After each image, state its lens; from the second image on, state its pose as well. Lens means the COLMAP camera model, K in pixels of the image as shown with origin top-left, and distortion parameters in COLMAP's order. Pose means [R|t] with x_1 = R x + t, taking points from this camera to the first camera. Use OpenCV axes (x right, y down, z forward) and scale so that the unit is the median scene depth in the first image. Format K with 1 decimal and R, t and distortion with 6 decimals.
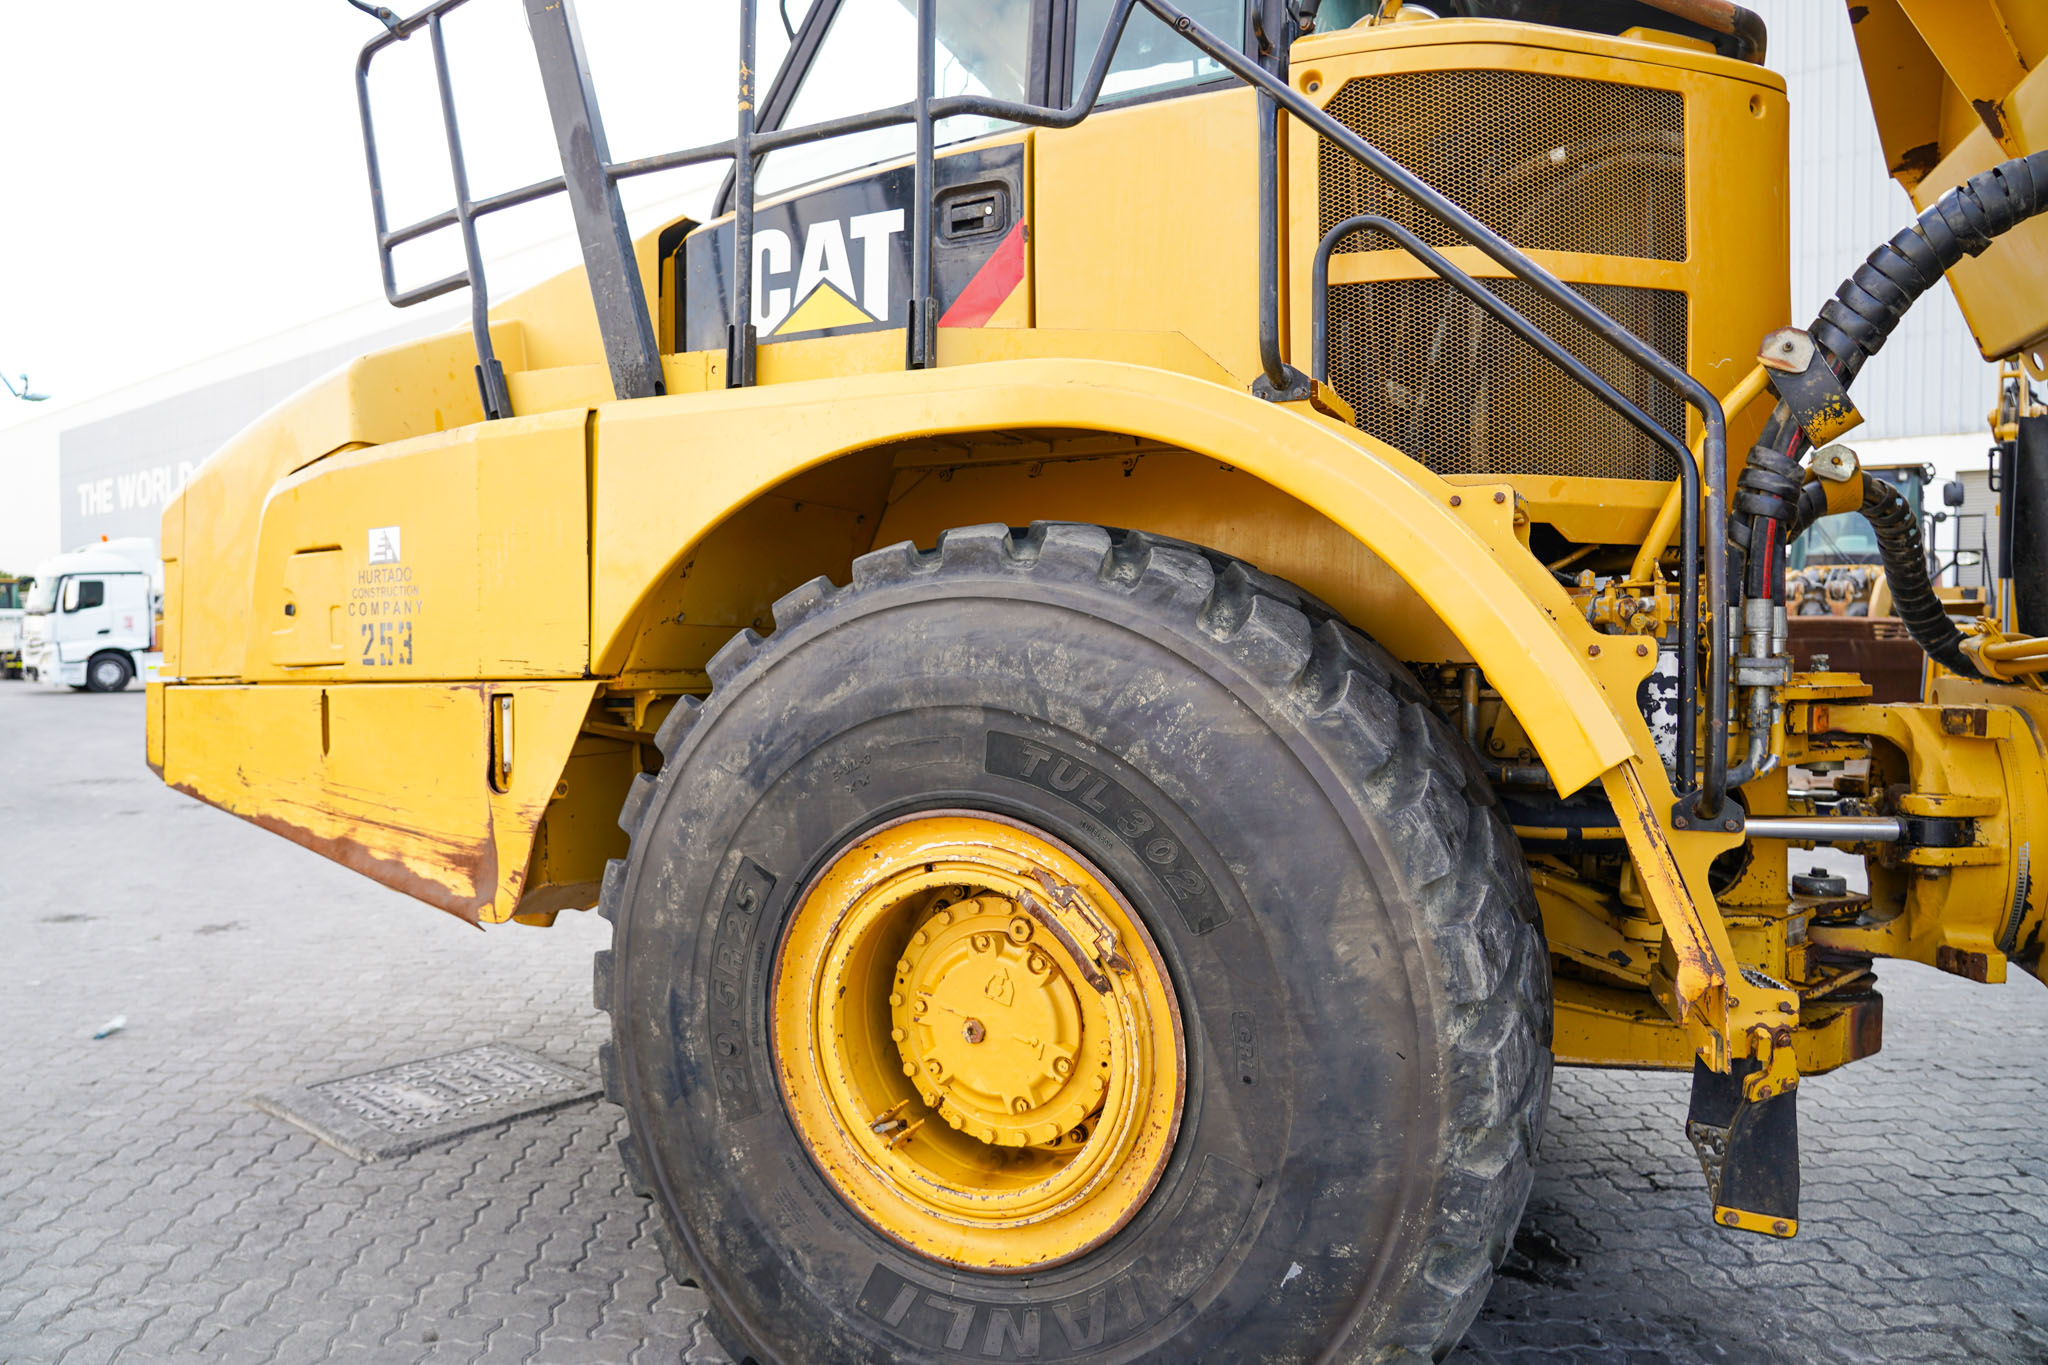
lens RADIAL K [[1380.1, 0, 1031.2], [0, 1380.1, 669.9], [0, 0, 1]] dist [-0.028935, 0.013874]
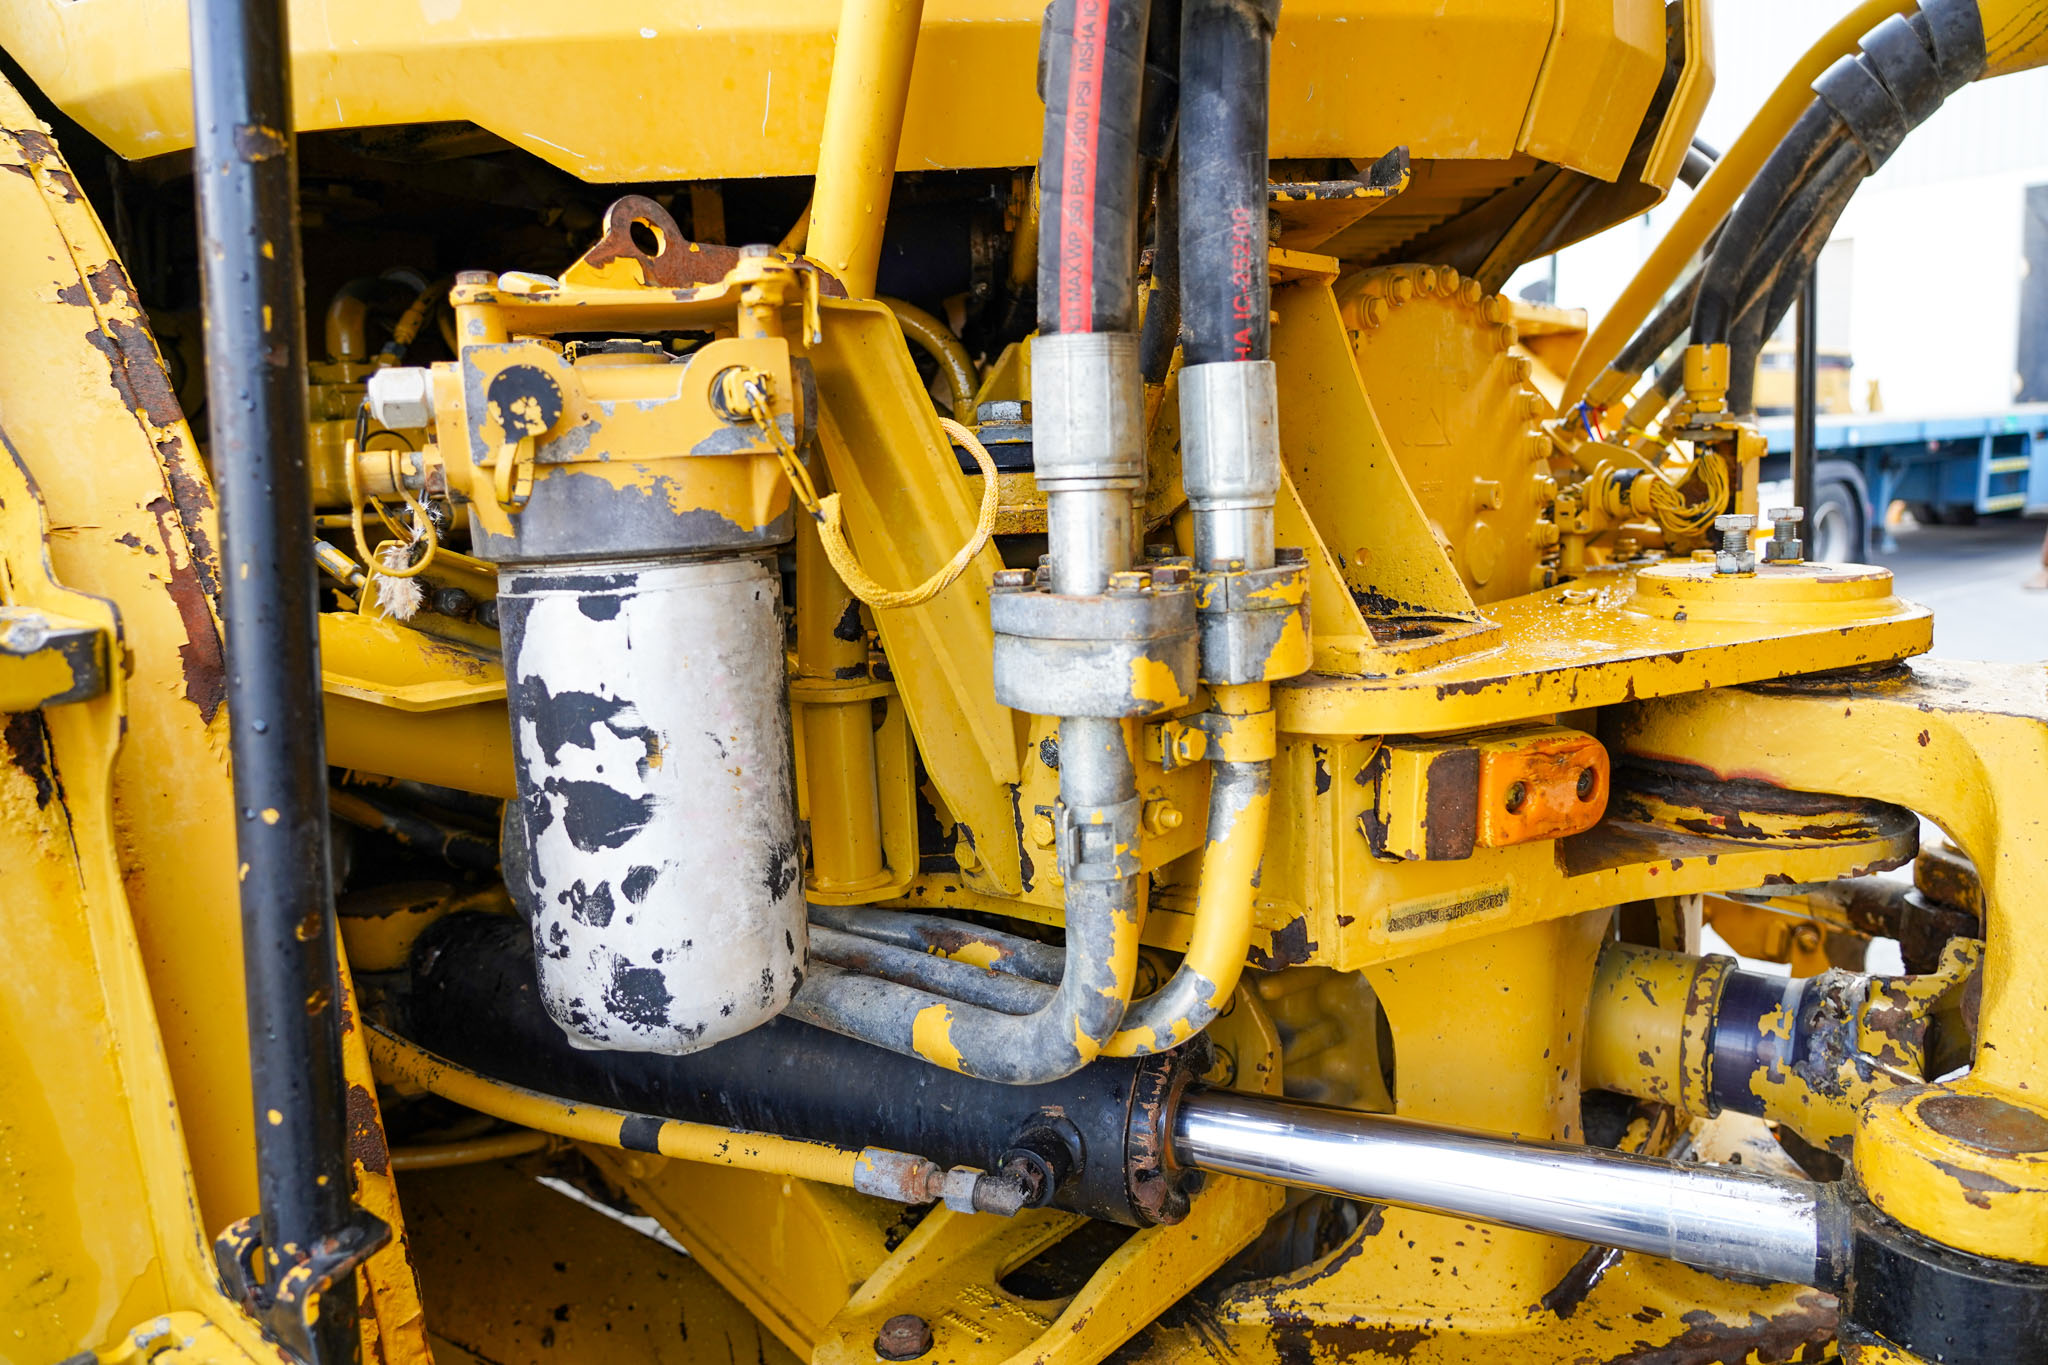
lens RADIAL K [[1380.1, 0, 1019.6], [0, 1380.1, 677.1], [0, 0, 1]] dist [-0.028935, 0.013874]
pose [[0.955712, 0.008499, -0.294180, 0.584997], [0.037519, 0.987908, 0.150432, -0.030041], [0.291901, -0.154807, 0.943837, 0.759632]]
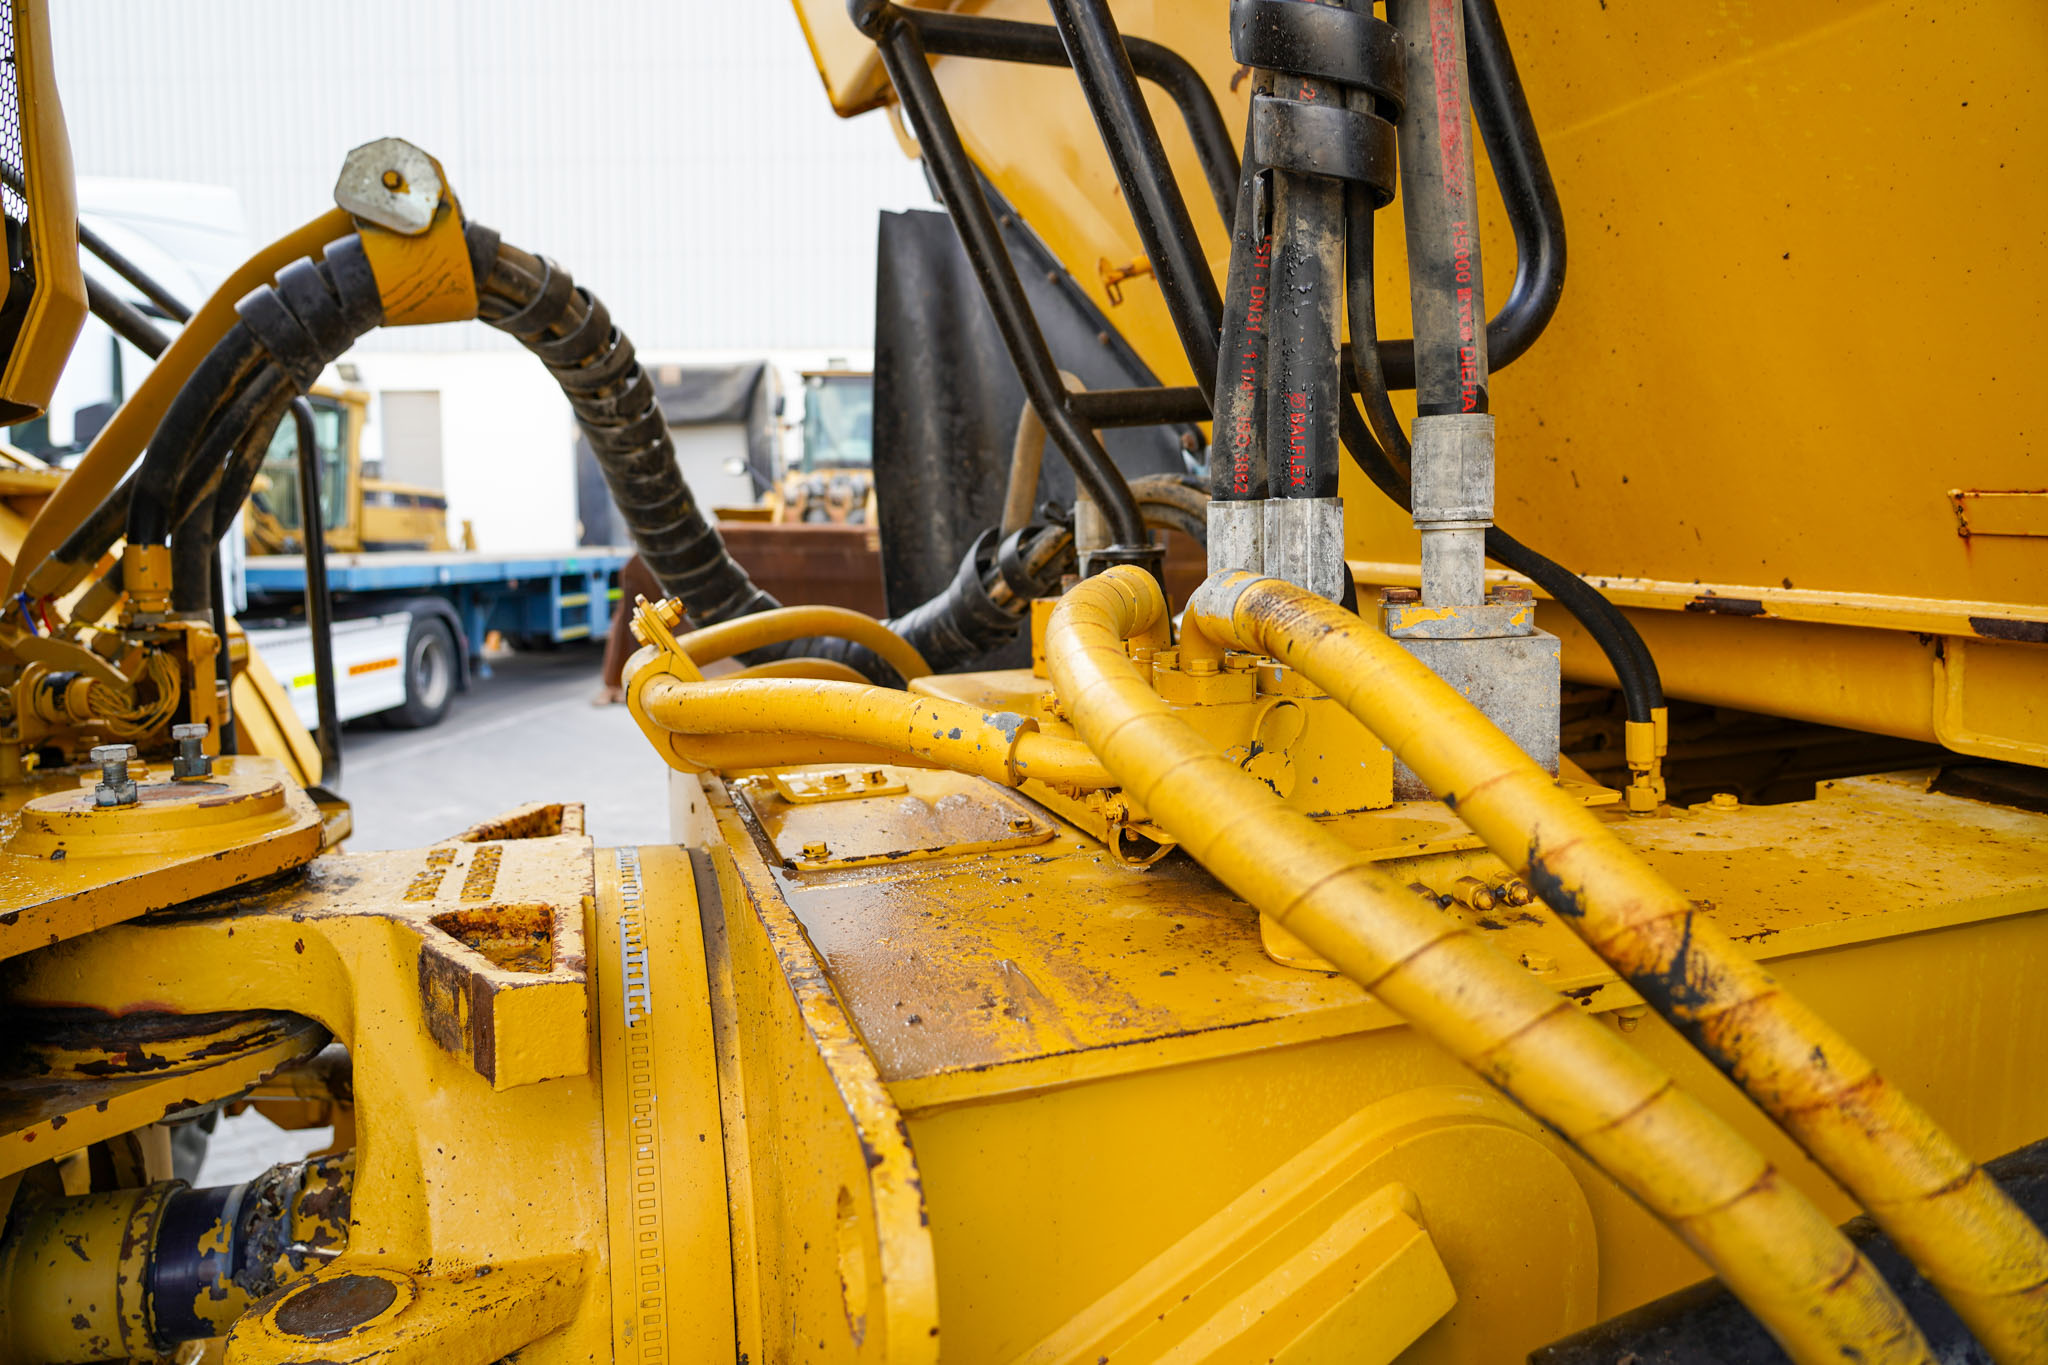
lens RADIAL K [[1380.1, 0, 1016.4], [0, 1380.1, 678.2], [0, 0, 1]] dist [-0.028935, 0.013874]
pose [[0.807093, -0.058005, 0.587568, 0.635318], [0.011671, 0.996535, 0.082347, -0.053085], [-0.590309, -0.059604, 0.804974, 0.736343]]
